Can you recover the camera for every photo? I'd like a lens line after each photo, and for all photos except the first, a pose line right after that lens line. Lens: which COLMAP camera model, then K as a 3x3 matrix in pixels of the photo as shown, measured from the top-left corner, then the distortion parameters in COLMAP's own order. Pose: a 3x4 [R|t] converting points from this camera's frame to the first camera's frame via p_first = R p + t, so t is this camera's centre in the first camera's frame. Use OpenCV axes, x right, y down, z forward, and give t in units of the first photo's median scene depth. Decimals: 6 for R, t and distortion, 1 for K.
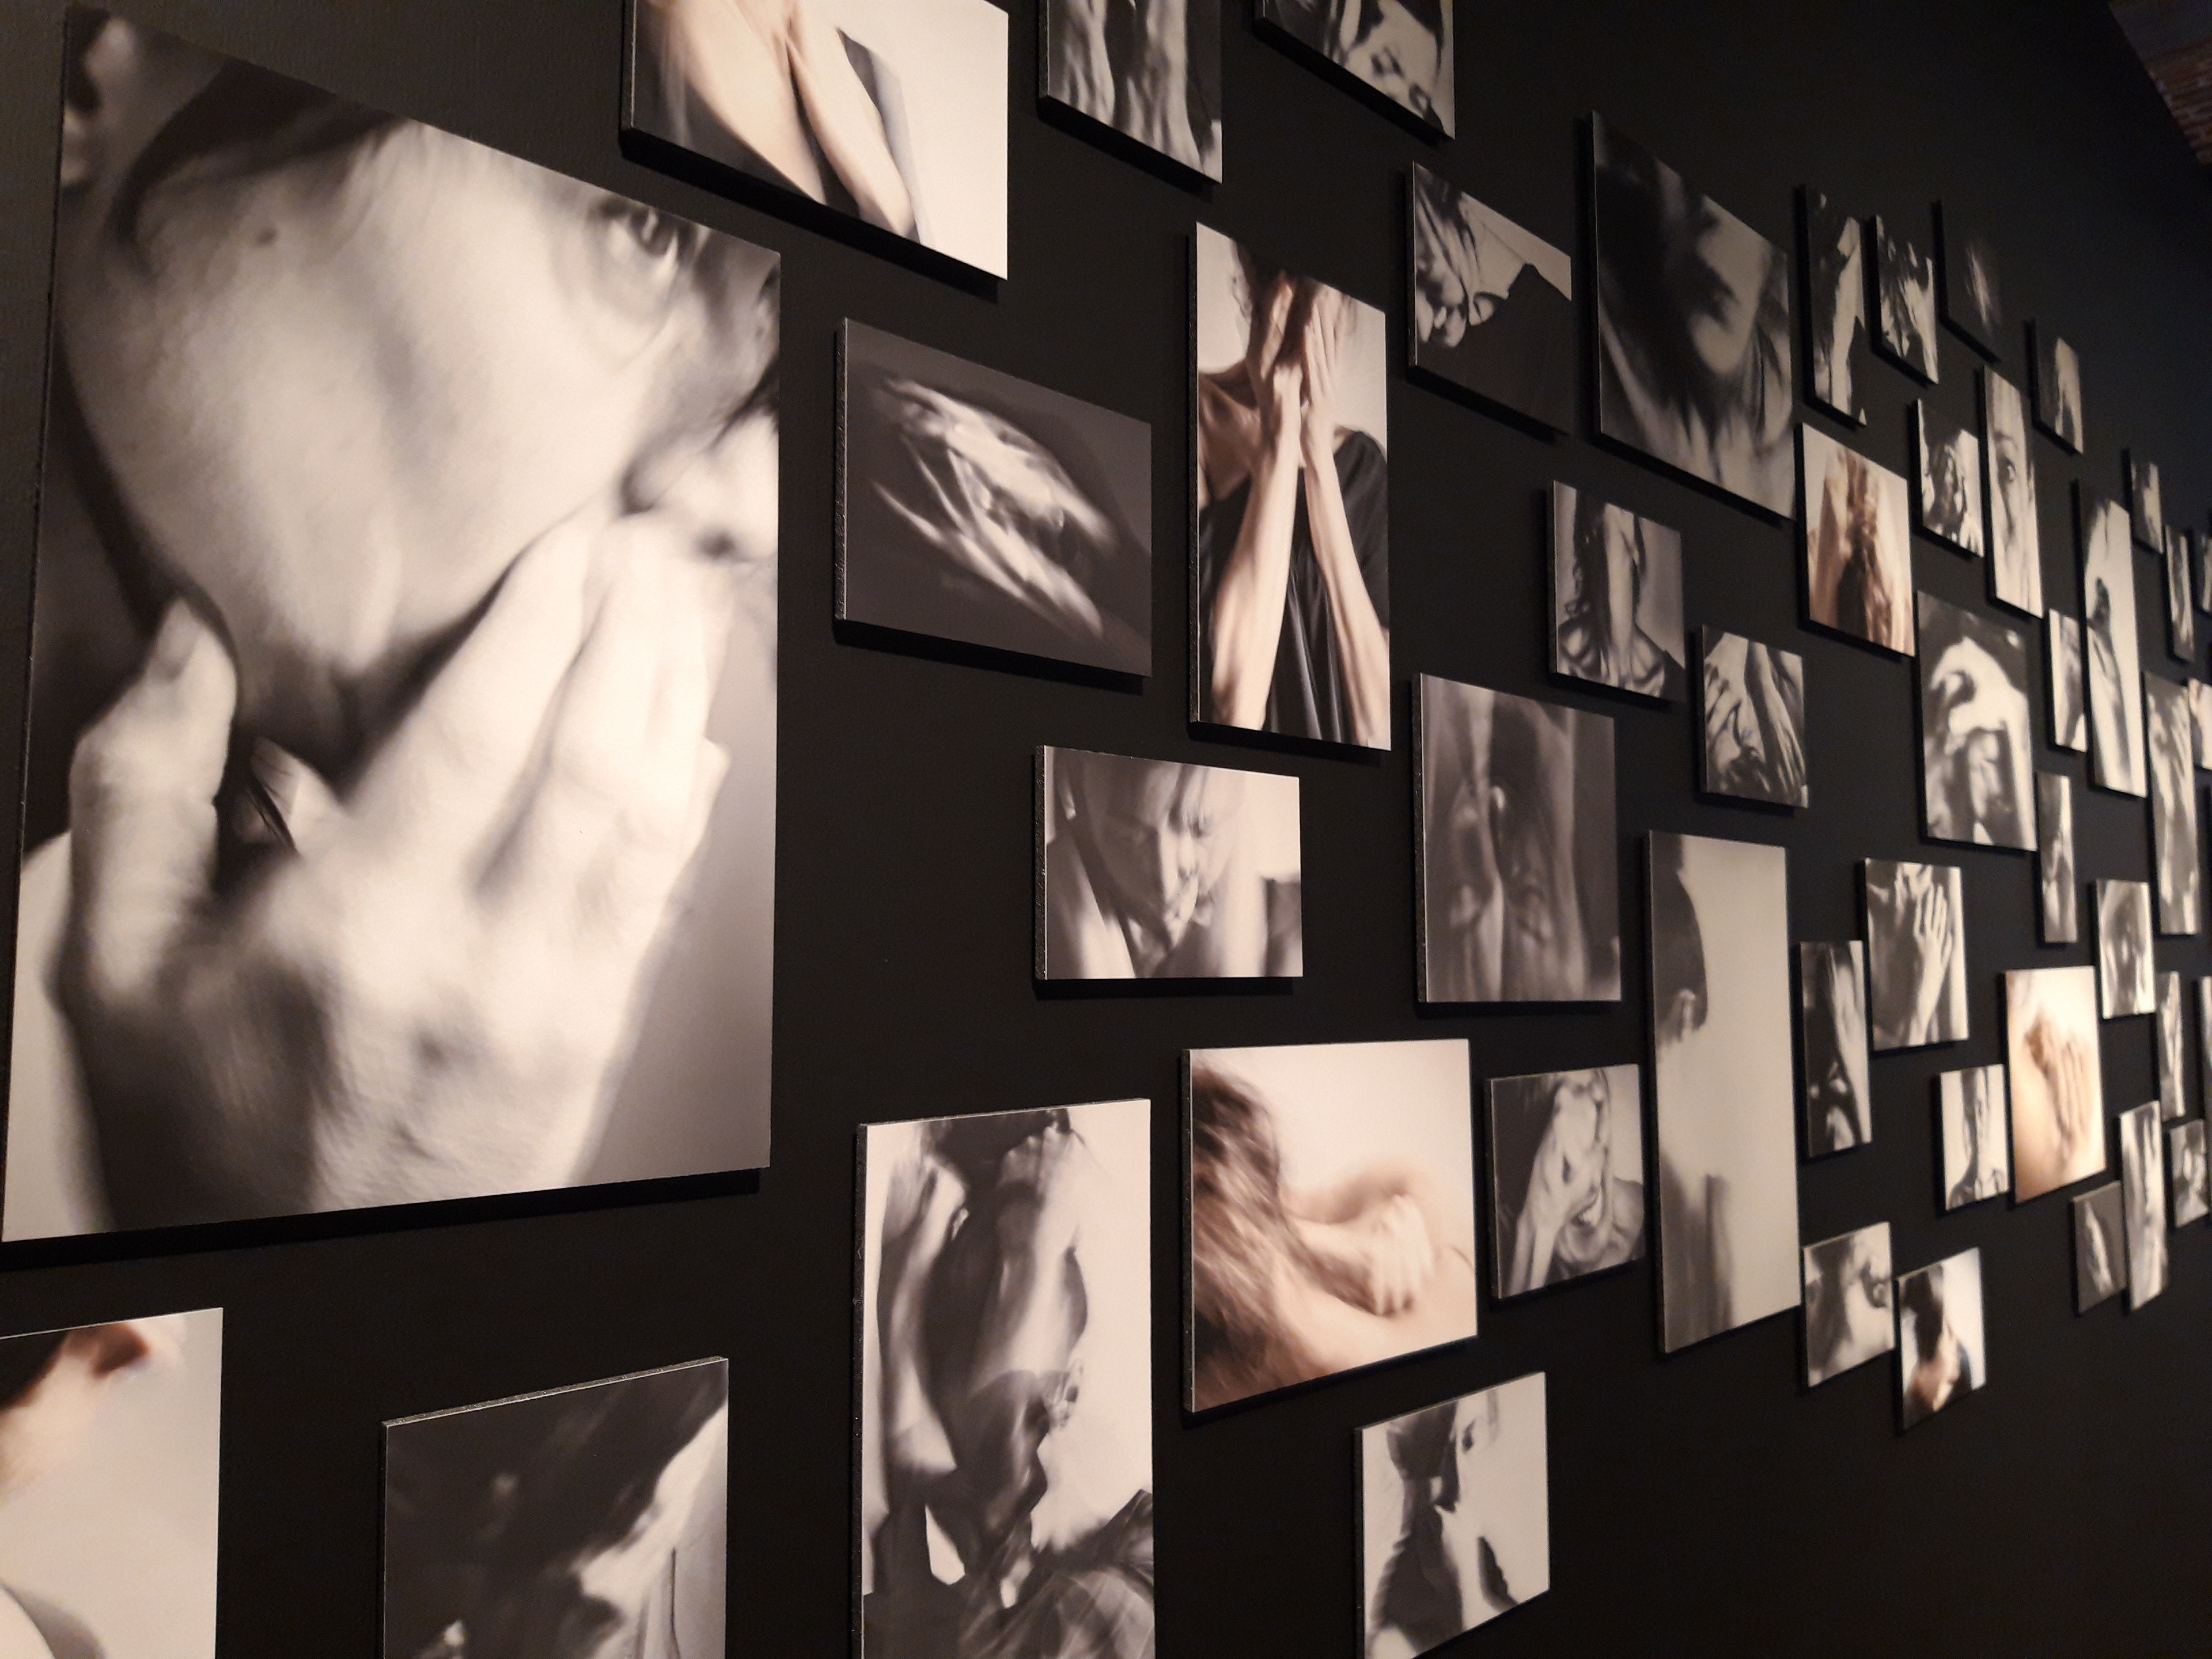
lens RADIAL K [[1660.9, 0, 1106.0], [0, 1660.9, 823.1], [0, 0, 1]] dist [-0.004099, -0.017171]
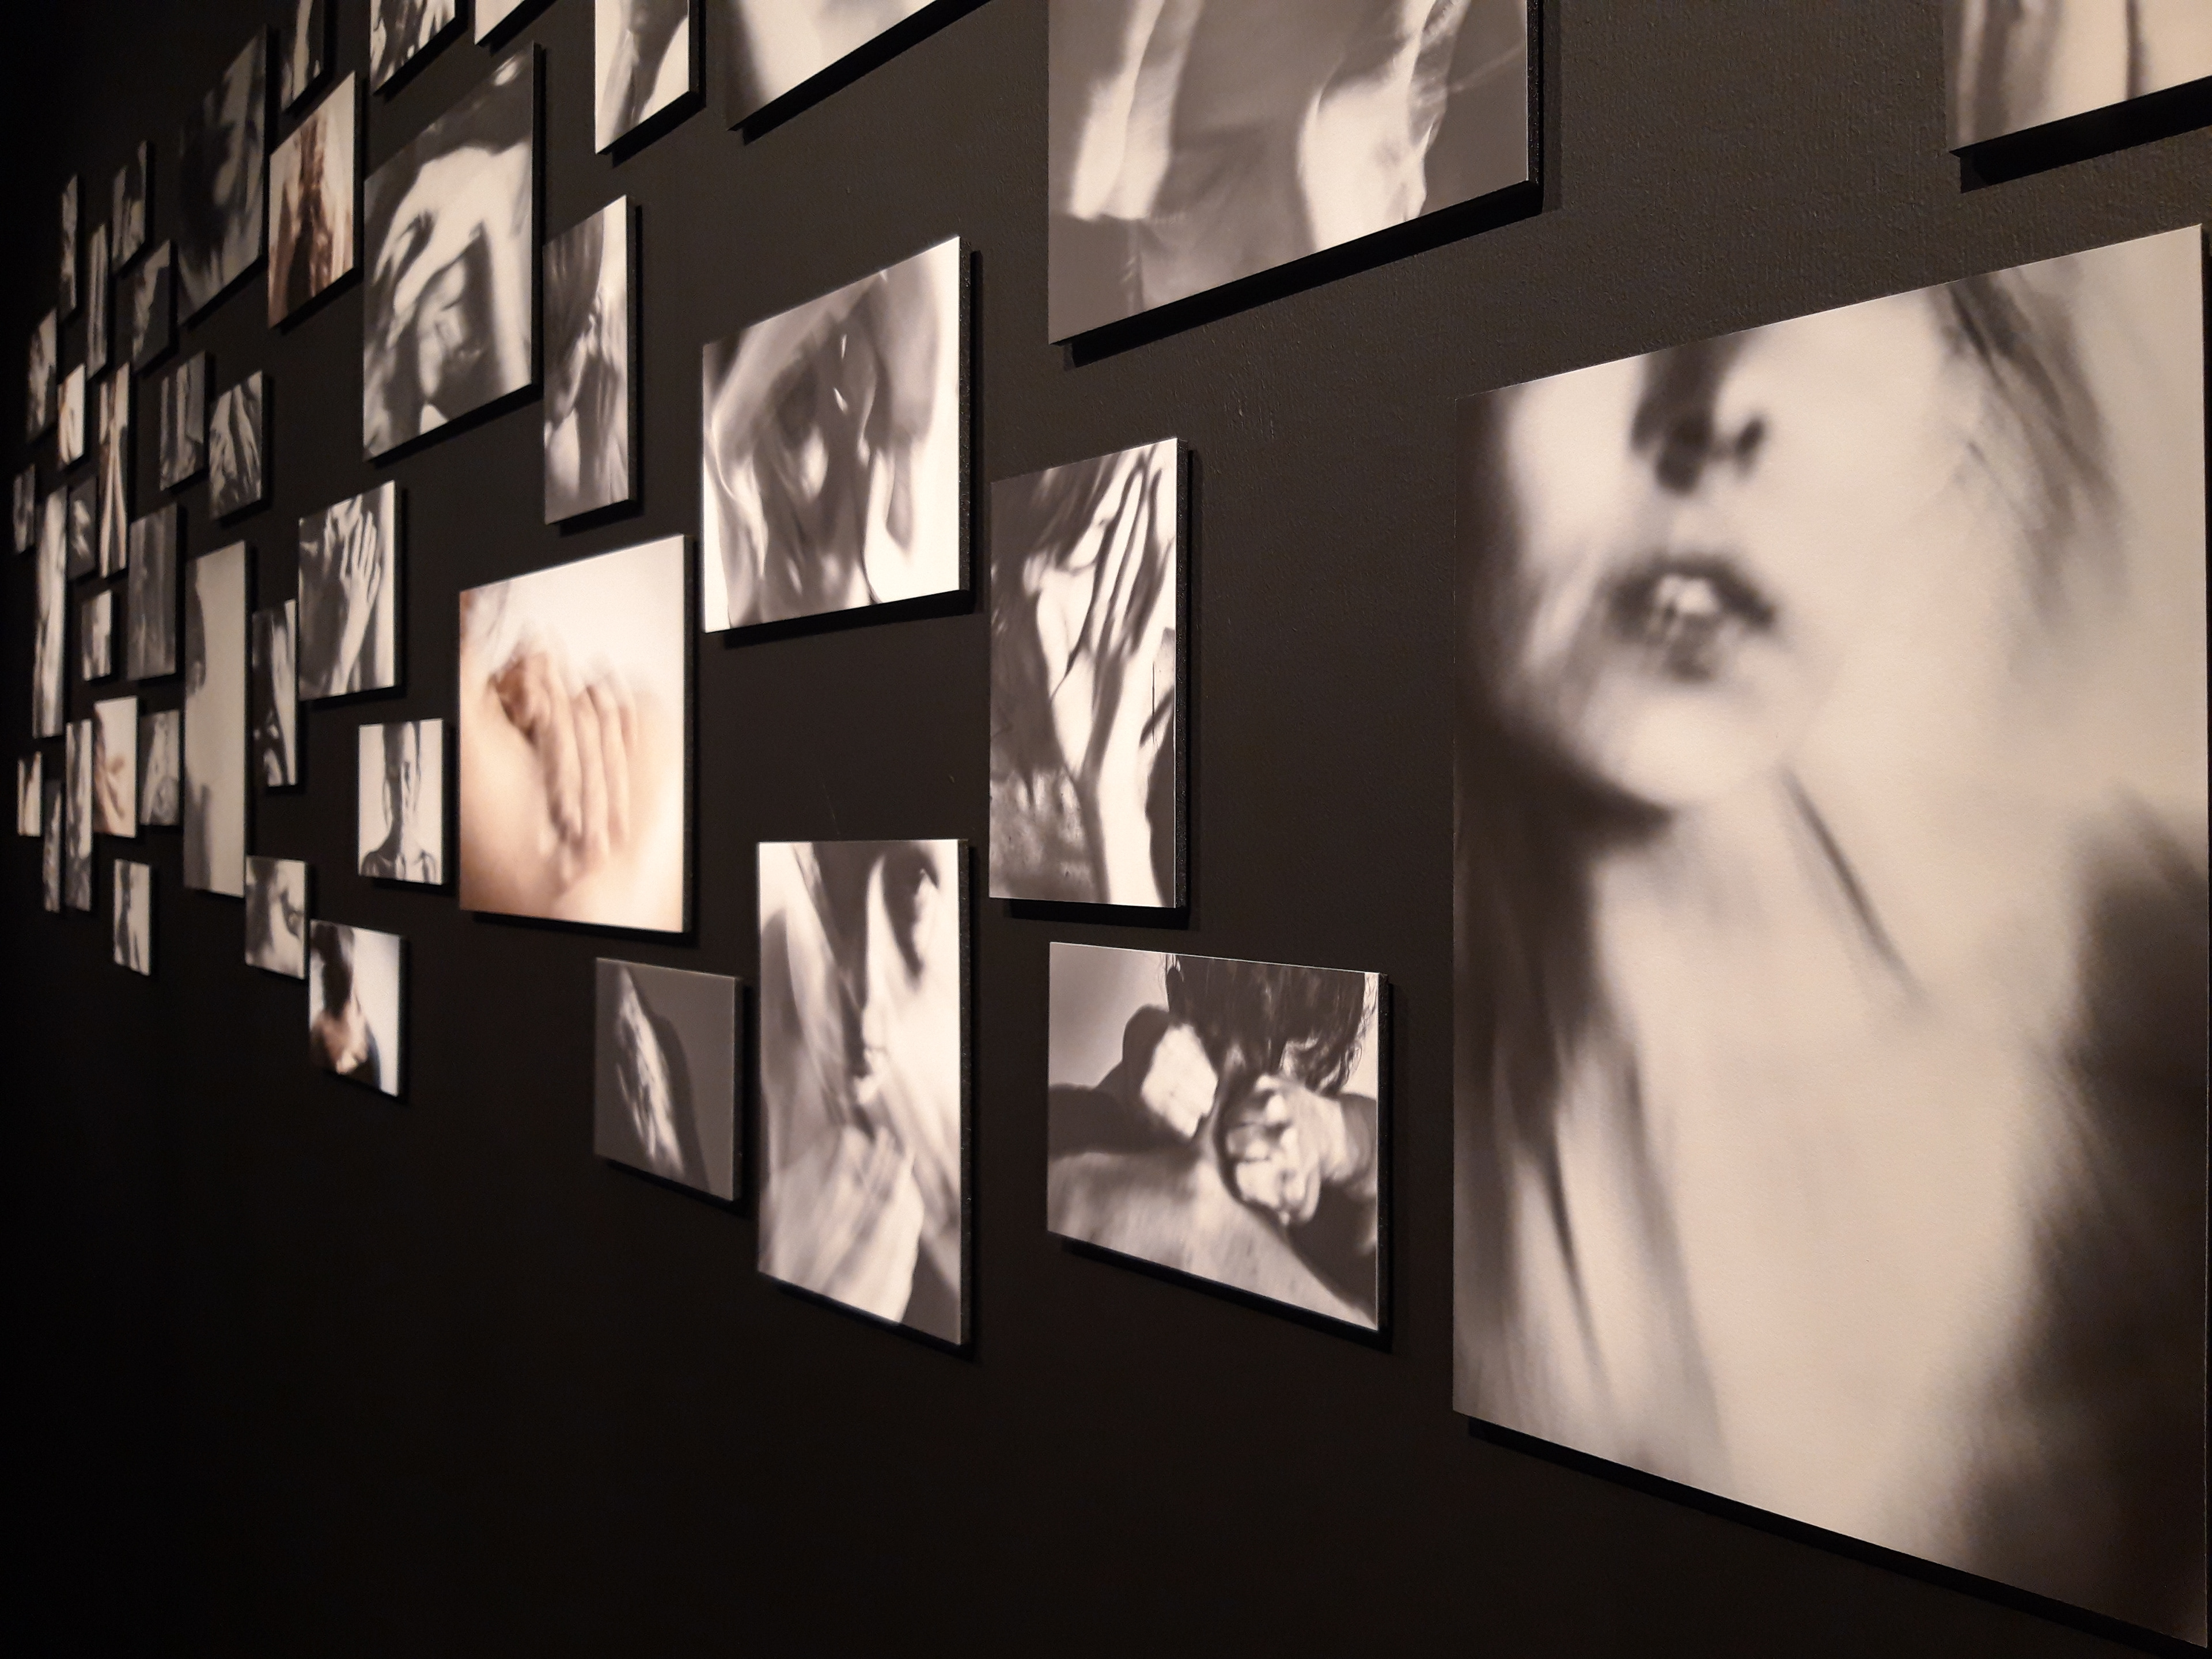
lens RADIAL K [[1660.9, 0, 1106.7], [0, 1660.9, 823.3], [0, 0, 1]] dist [-0.004099, -0.017171]
pose [[-0.064958, 0.012964, -0.997804, 1.399653], [0.075621, 0.997104, 0.008032, 0.230887], [0.995019, -0.074933, -0.065750, 1.481881]]
